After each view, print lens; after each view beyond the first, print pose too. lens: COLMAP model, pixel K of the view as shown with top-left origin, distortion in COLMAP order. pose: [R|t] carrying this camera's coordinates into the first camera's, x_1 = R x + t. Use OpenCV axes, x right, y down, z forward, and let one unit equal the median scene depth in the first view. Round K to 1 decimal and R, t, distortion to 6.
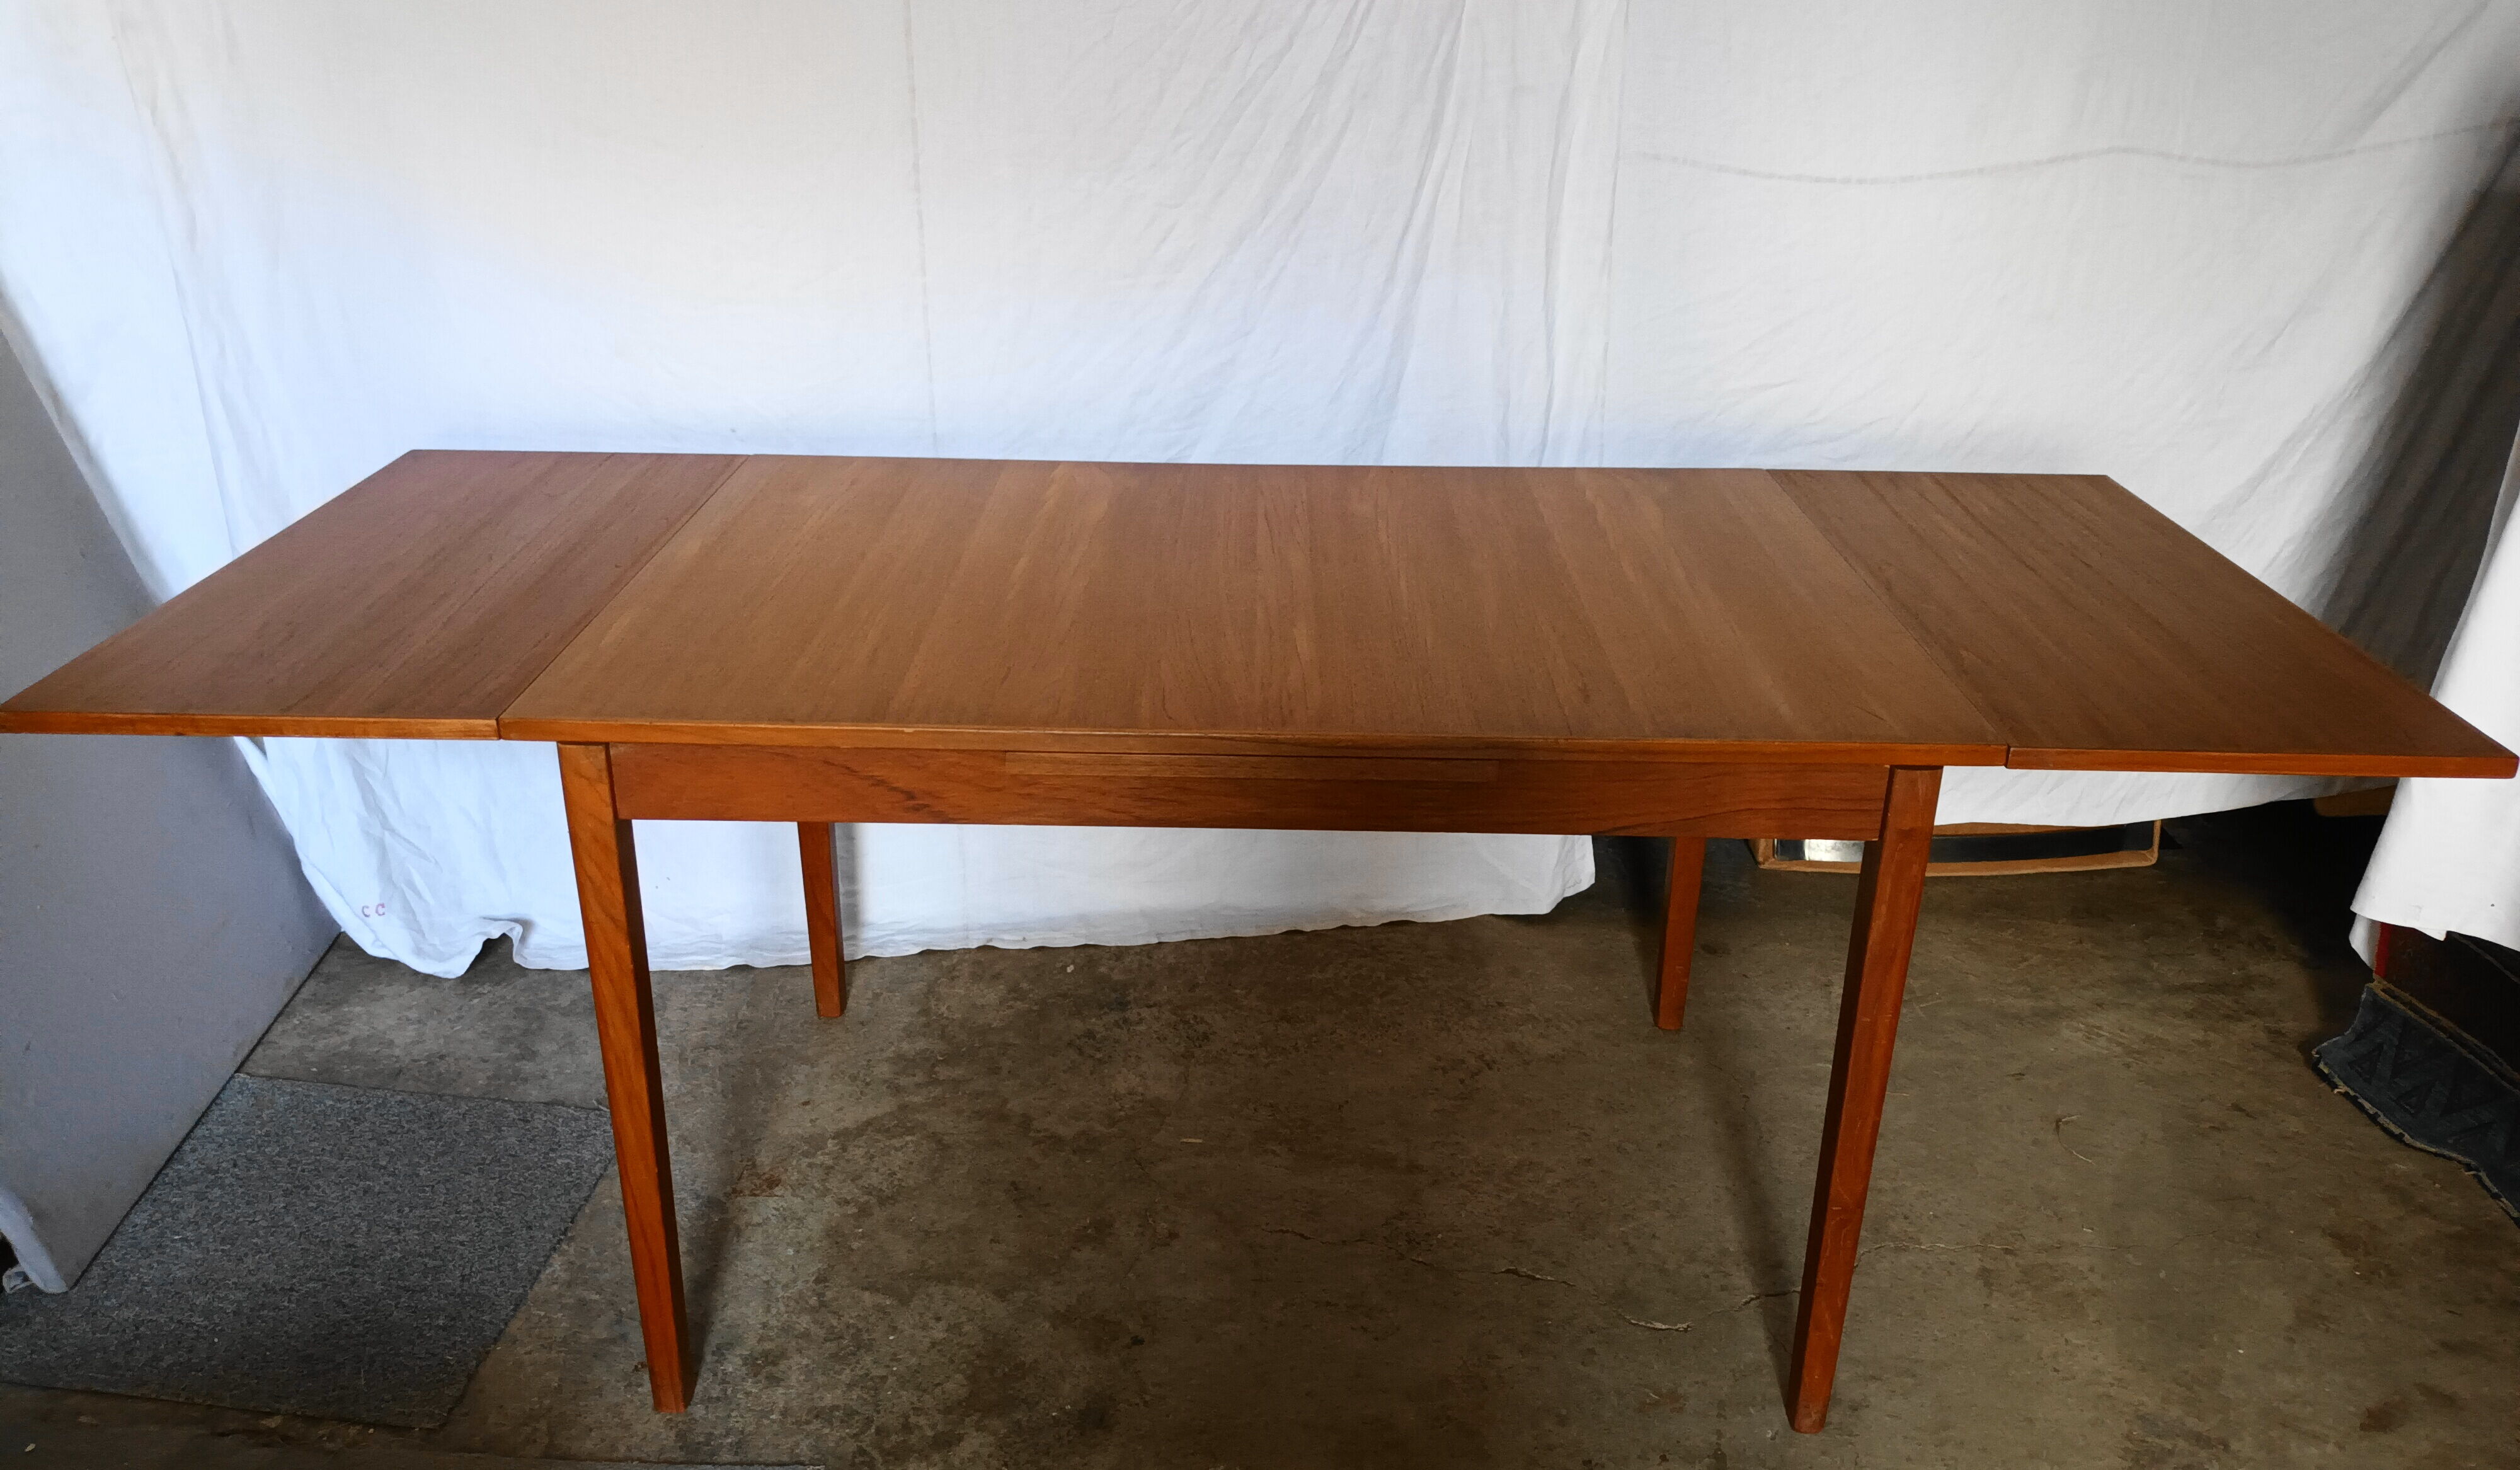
lens RADIAL K [[1911.1, 0, 1254.4], [0, 1911.1, 703.7], [0, 0, 1]] dist [0.031501, -0.020084]
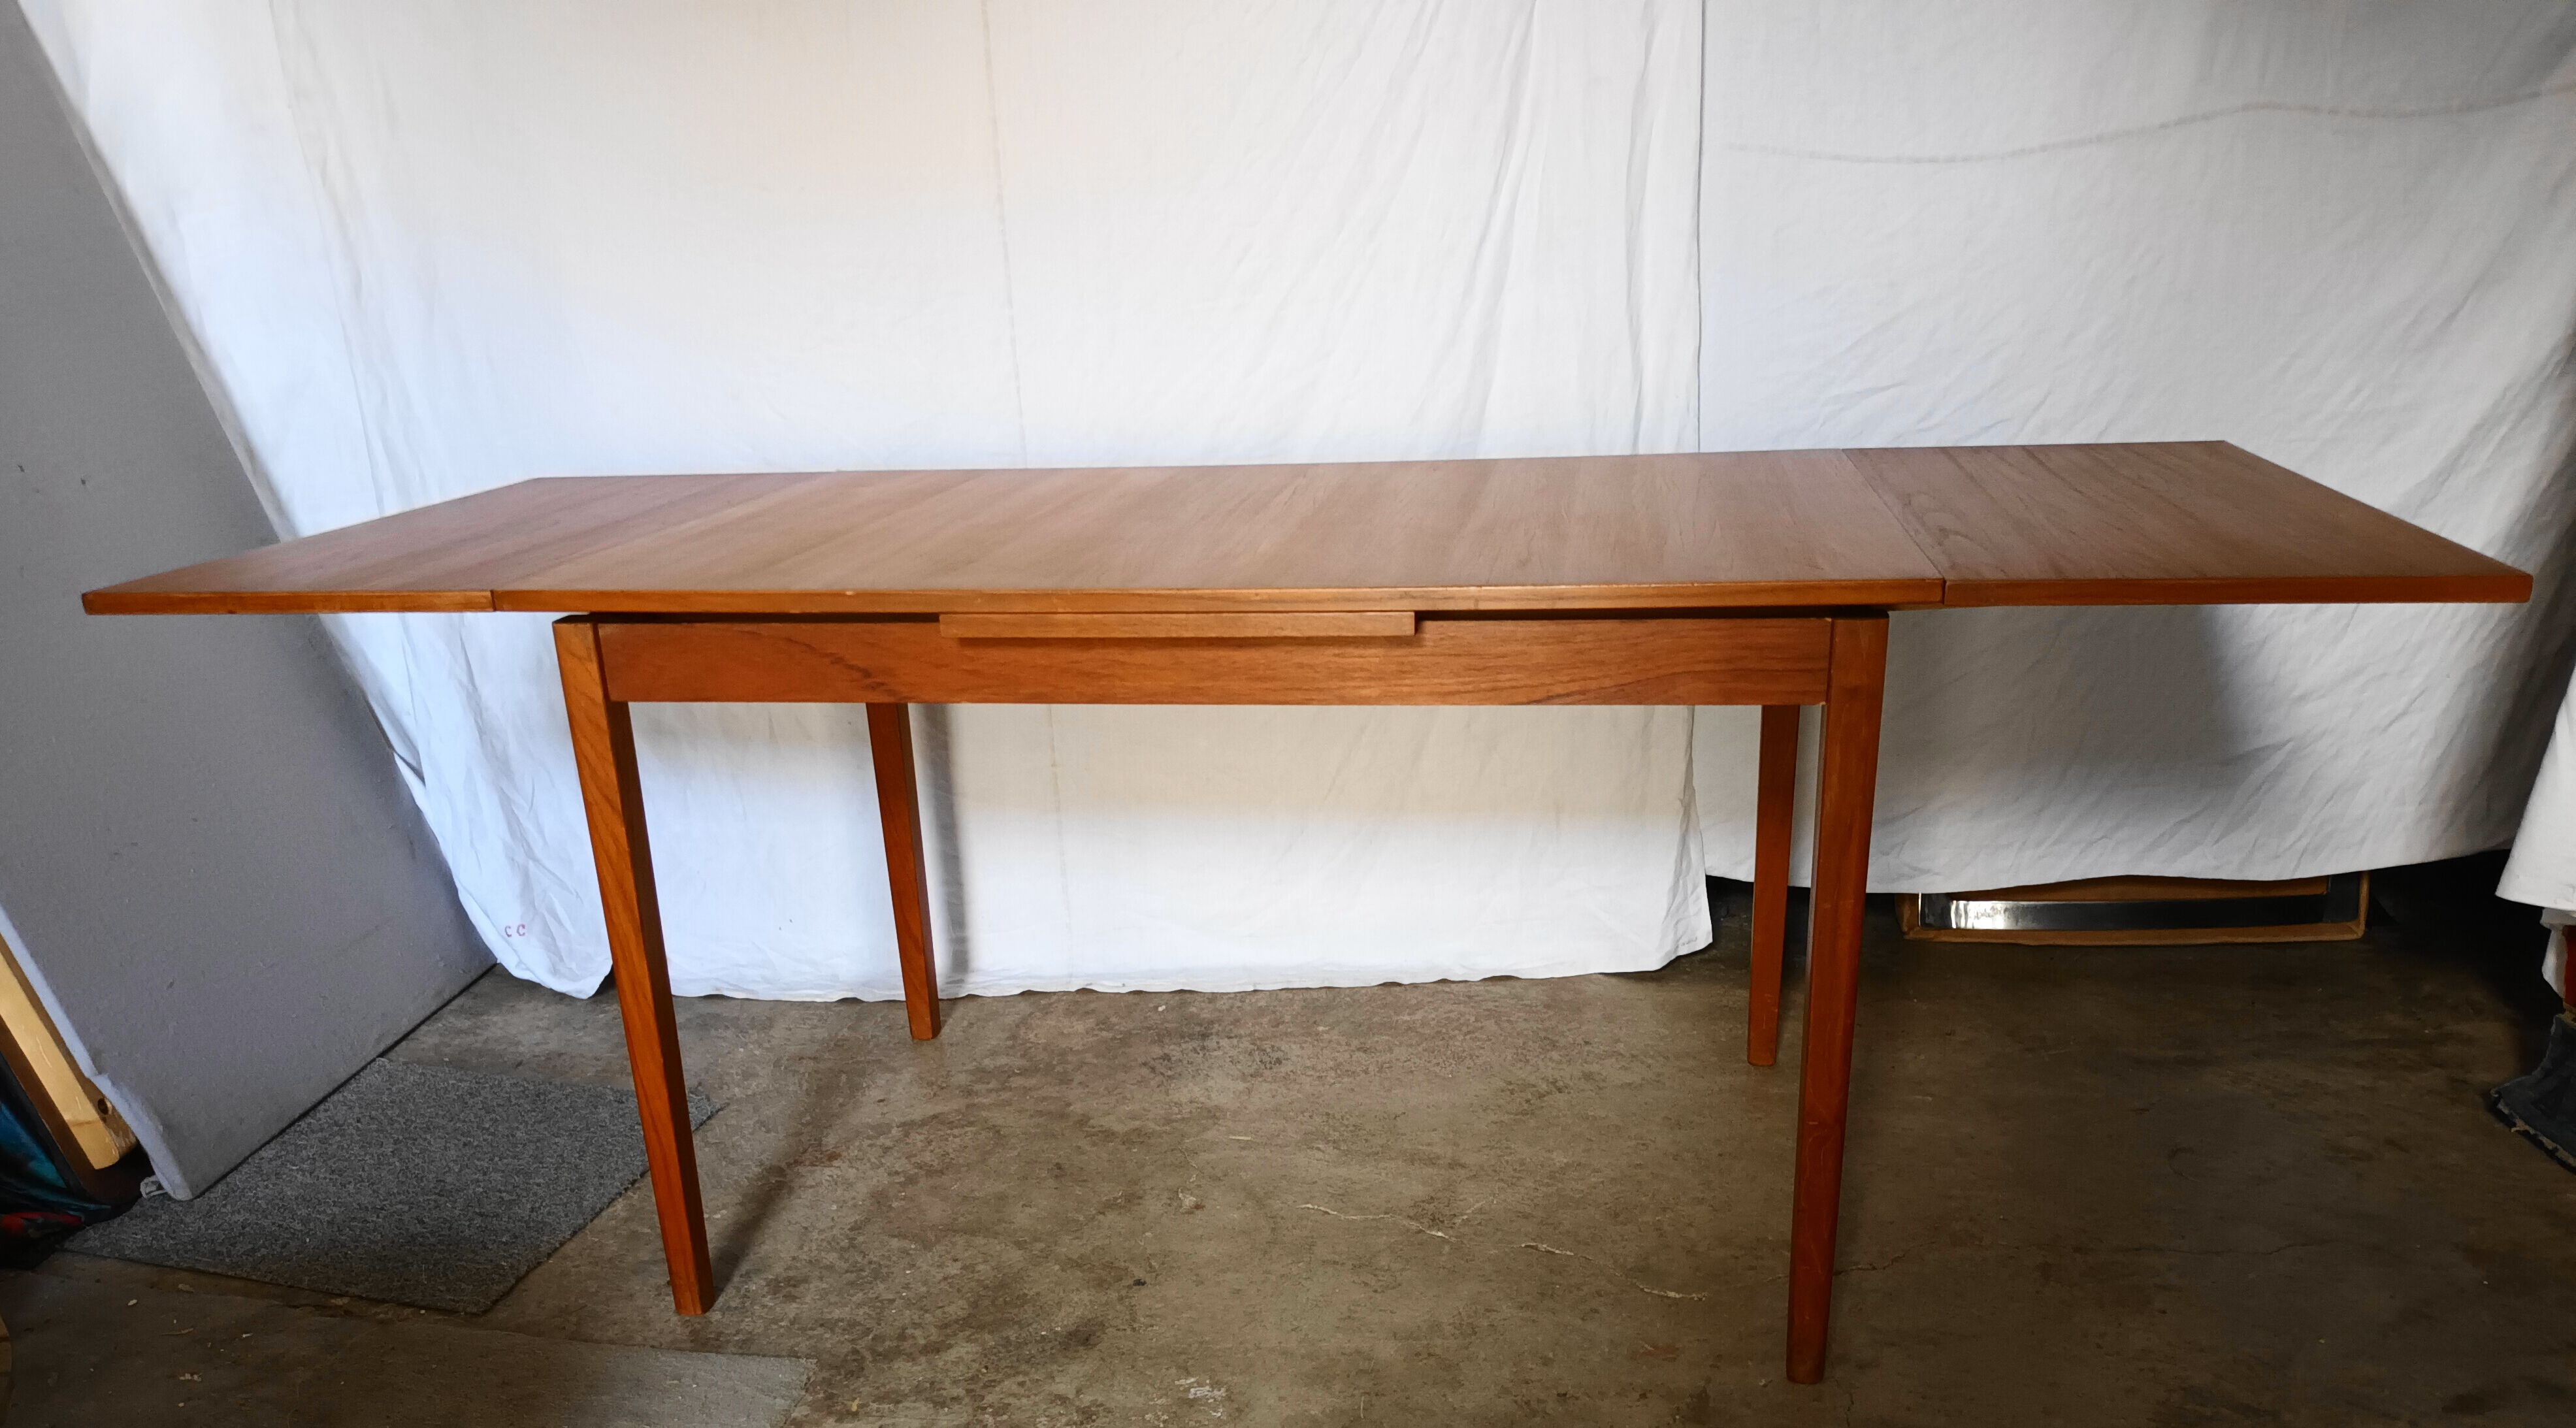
lens RADIAL K [[1975.1, 0, 1267.1], [0, 1975.1, 972.9], [0, 0, 1]] dist [0.047481, -0.040851]
pose [[0.984742, 0.008665, -0.173804, 0.160040], [-0.013343, 0.999579, -0.025766, 0.168305], [0.173507, 0.027692, 0.984443, -0.017090]]
